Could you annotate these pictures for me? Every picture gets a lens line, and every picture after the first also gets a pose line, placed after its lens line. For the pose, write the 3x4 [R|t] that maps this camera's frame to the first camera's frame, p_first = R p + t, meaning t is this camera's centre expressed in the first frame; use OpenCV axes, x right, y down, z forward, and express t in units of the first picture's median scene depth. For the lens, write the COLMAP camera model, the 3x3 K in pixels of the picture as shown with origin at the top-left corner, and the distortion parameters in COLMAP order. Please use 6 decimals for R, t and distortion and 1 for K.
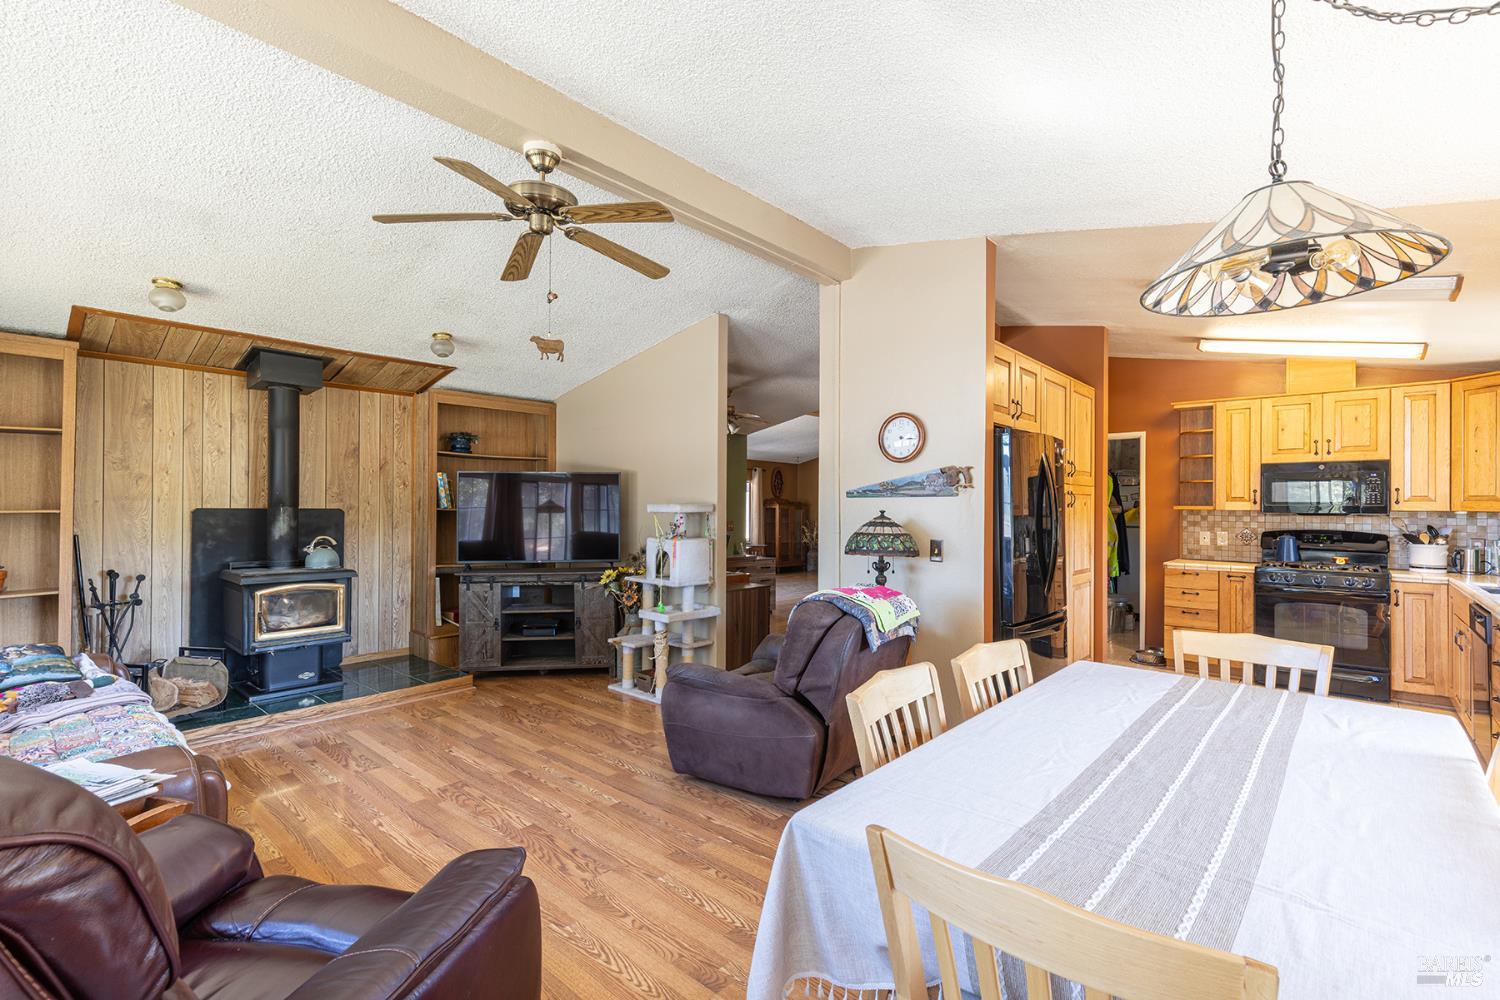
lens RADIAL K [[675.3, 0, 758.2], [0, 675.3, 506.1], [0, 0, 1]] dist [0.012837, 0.000833]
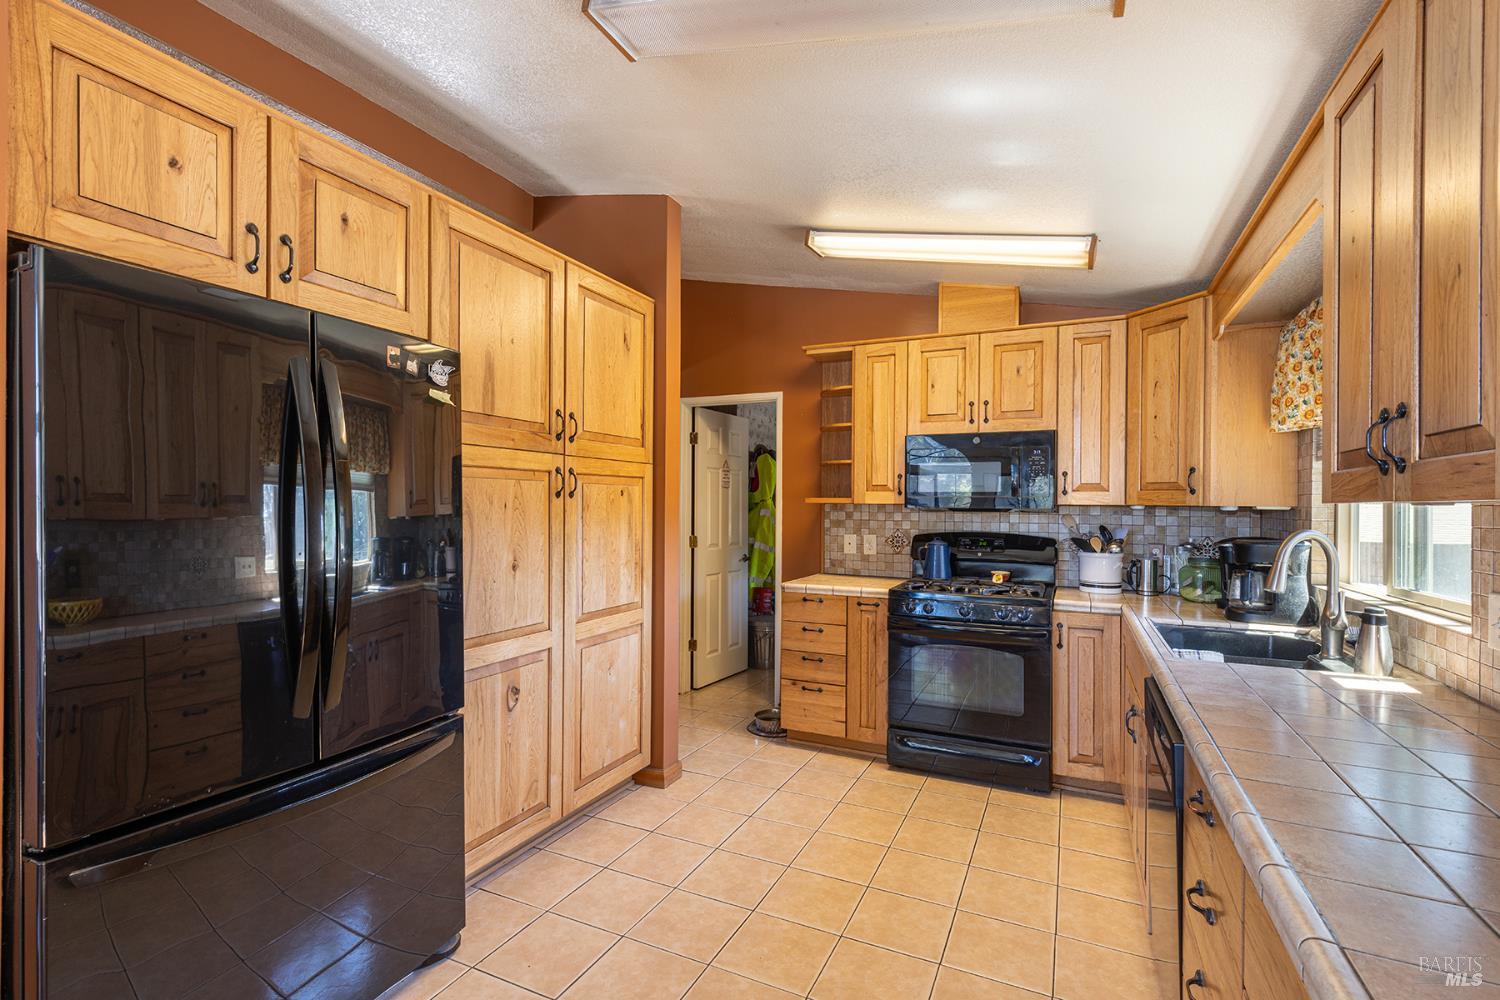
lens RADIAL K [[675.3, 0, 751.5], [0, 675.3, 507.2], [0, 0, 1]] dist [0.012837, 0.000833]
pose [[0.962538, 0.000008, 0.271147, 0.410273], [-0.002266, 0.999965, 0.008016, 0.004201], [-0.271138, -0.008330, 0.962504, 0.393913]]
